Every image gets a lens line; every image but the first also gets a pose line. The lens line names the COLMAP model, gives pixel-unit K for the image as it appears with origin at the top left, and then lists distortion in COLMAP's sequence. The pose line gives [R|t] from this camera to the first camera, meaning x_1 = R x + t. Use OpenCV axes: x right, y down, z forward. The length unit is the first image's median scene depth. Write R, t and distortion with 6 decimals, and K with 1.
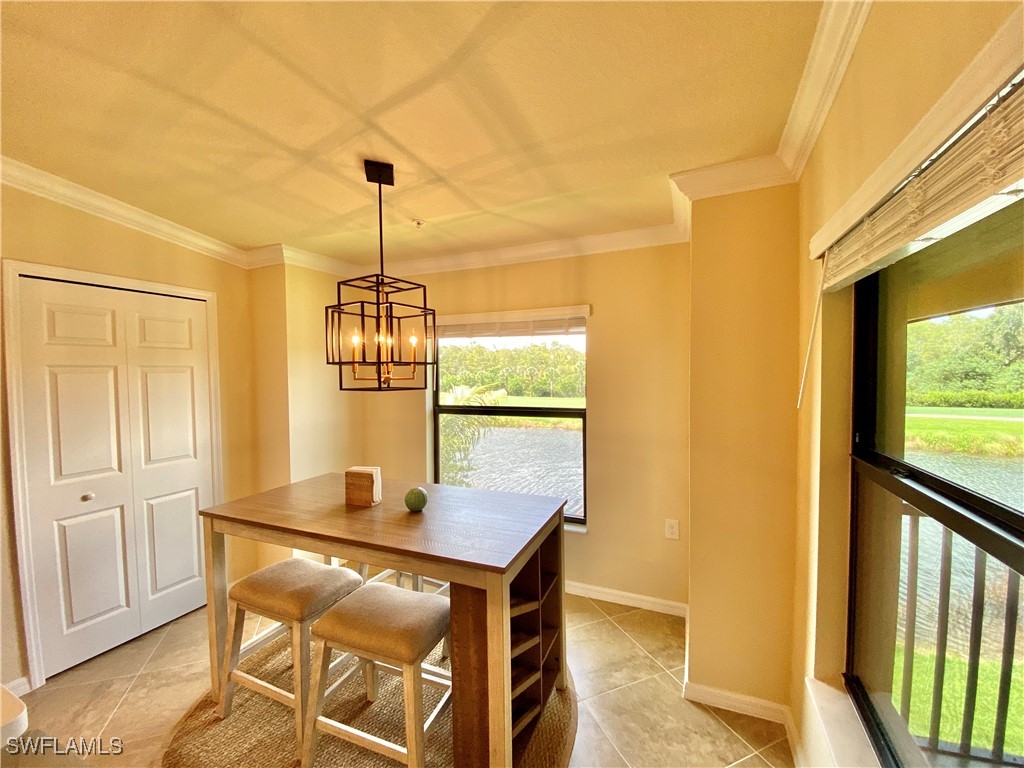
lens RADIAL K [[413.3, 0, 503.5], [0, 413.3, 388.0], [0, 0, 1]] dist [0.021634, -0.019816]
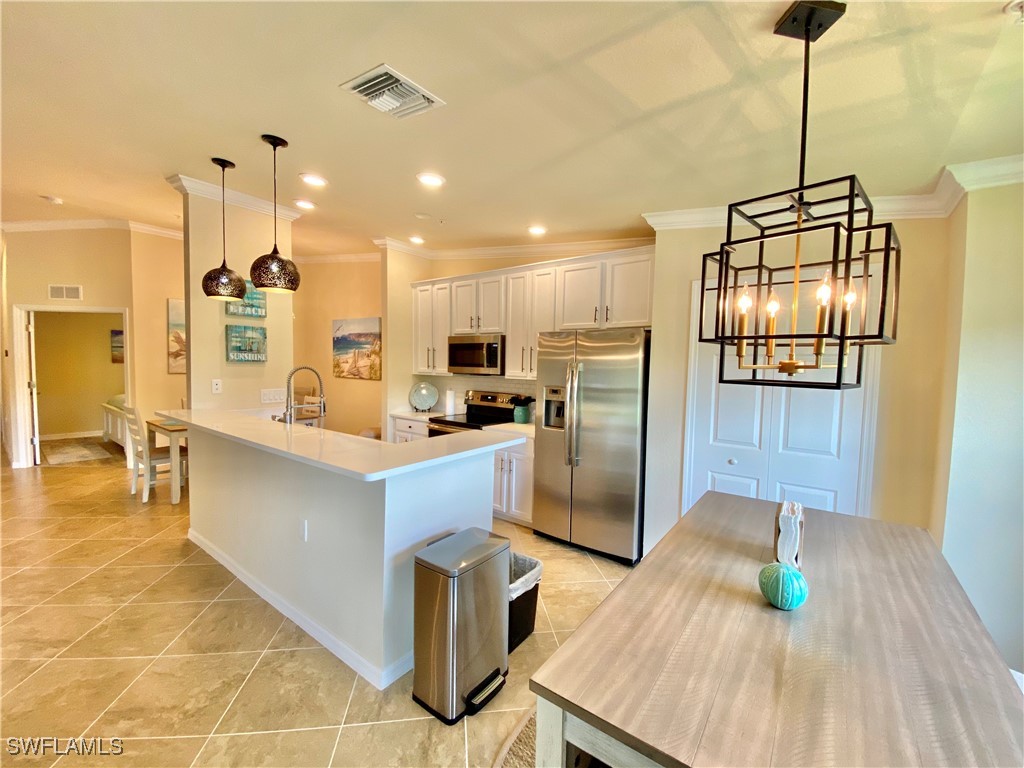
lens RADIAL K [[413.3, 0, 513.8], [0, 413.3, 389.2], [0, 0, 1]] dist [0.021634, -0.019816]
pose [[-0.214324, 0.065923, -0.974535, 0.298600], [-0.057485, 0.995139, 0.079959, -0.010883], [0.975070, 0.073158, -0.209493, 0.565033]]
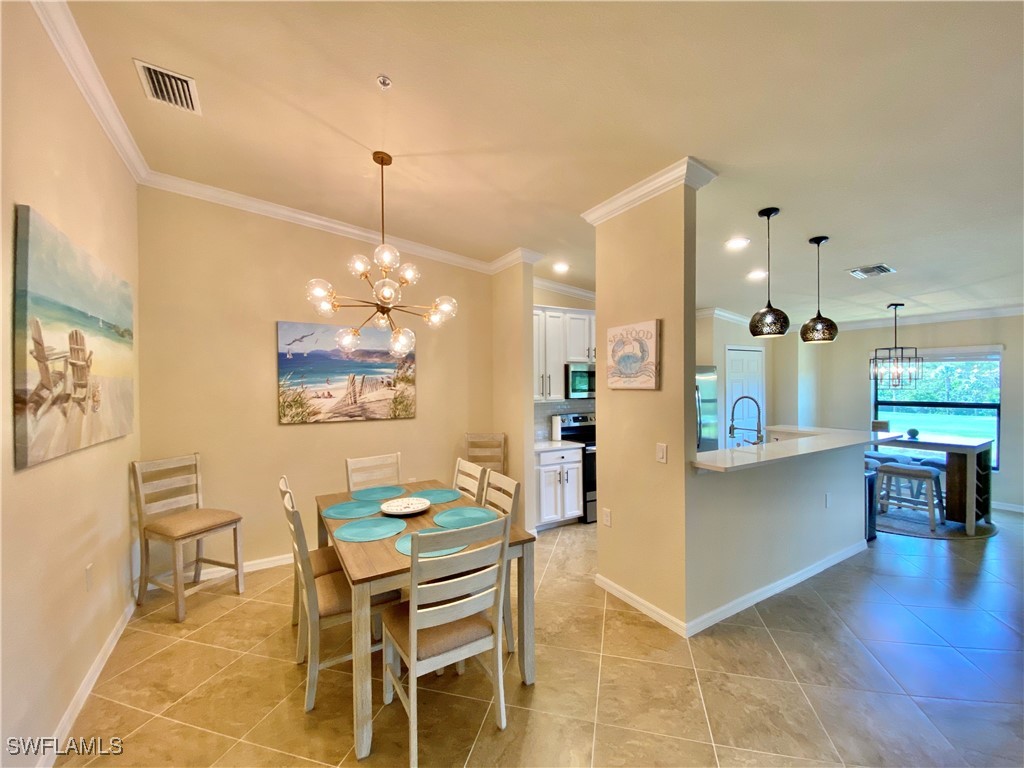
lens RADIAL K [[413.3, 0, 515.6], [0, 413.3, 384.0], [0, 0, 1]] dist [0.021634, -0.019816]
pose [[0.816272, 0.005016, -0.577646, -0.577113], [-0.021841, 0.999515, -0.022184, 0.064068], [0.577255, 0.030725, 0.815986, -1.952540]]
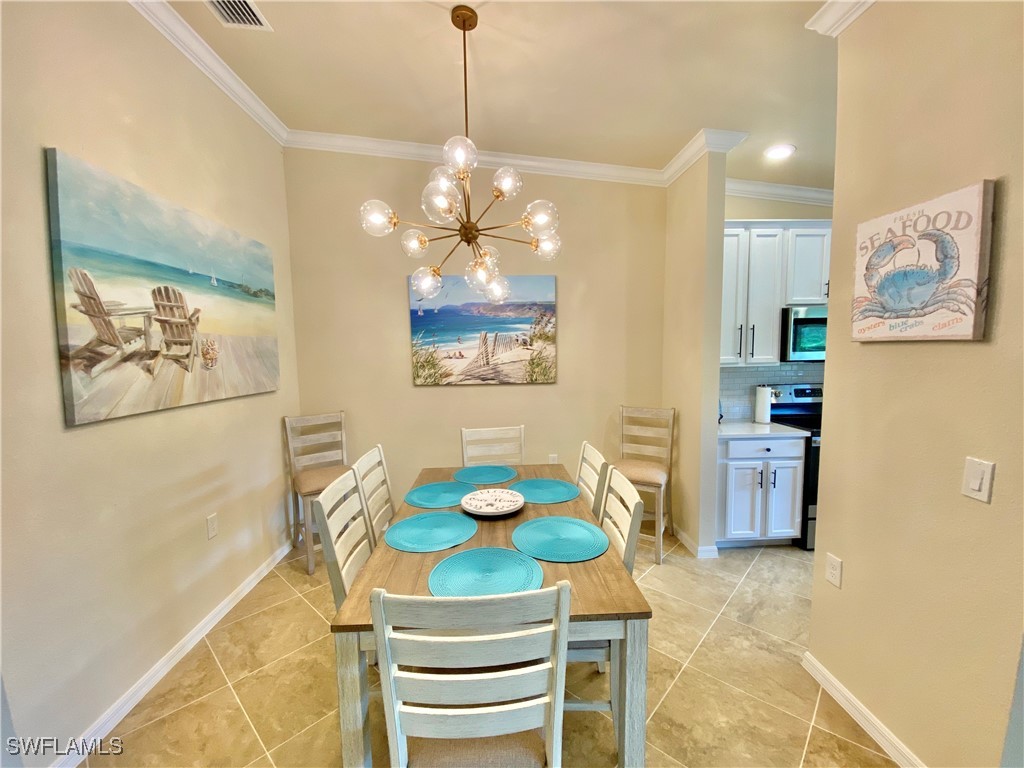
lens RADIAL K [[413.3, 0, 513.5], [0, 413.3, 386.9], [0, 0, 1]] dist [0.021634, -0.019816]
pose [[0.445792, 0.083939, -0.891192, -0.718788], [-0.020781, 0.996296, 0.083443, 0.072539], [0.894895, -0.018678, 0.445885, -1.535585]]
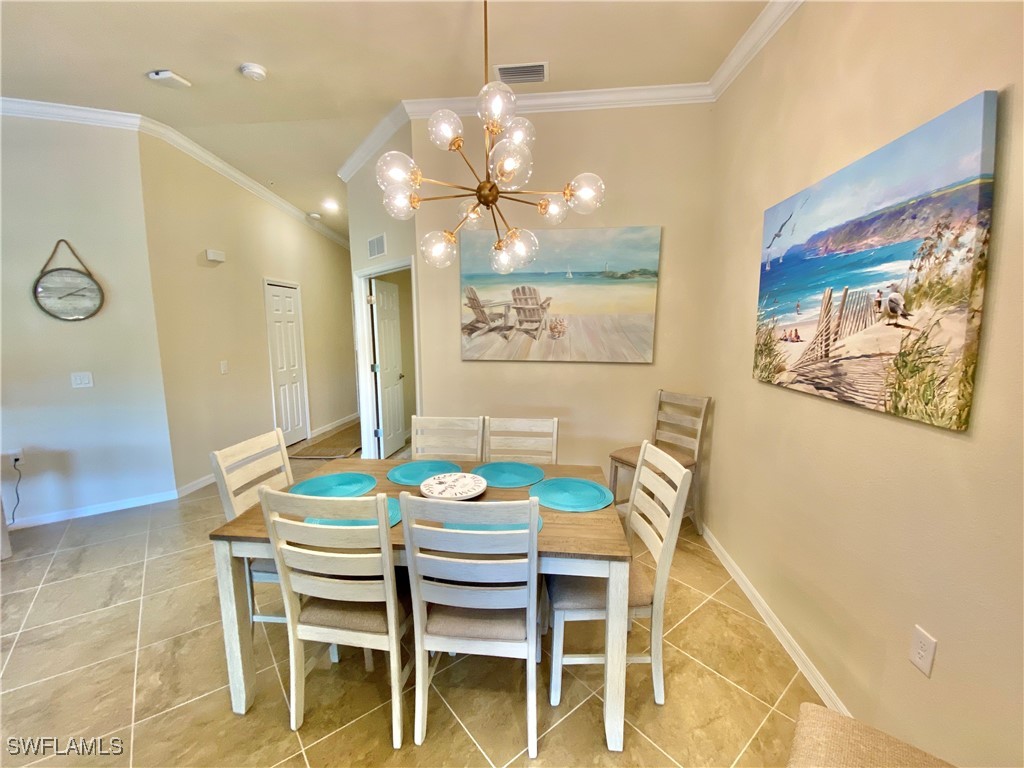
lens RADIAL K [[413.3, 0, 508.8], [0, 413.3, 386.9], [0, 0, 1]] dist [0.021634, -0.019816]
pose [[-0.952531, 0.052192, -0.299935, -1.325253], [-0.000736, 0.984798, 0.173702, 0.044858], [0.304441, 0.165677, -0.938012, -0.465998]]
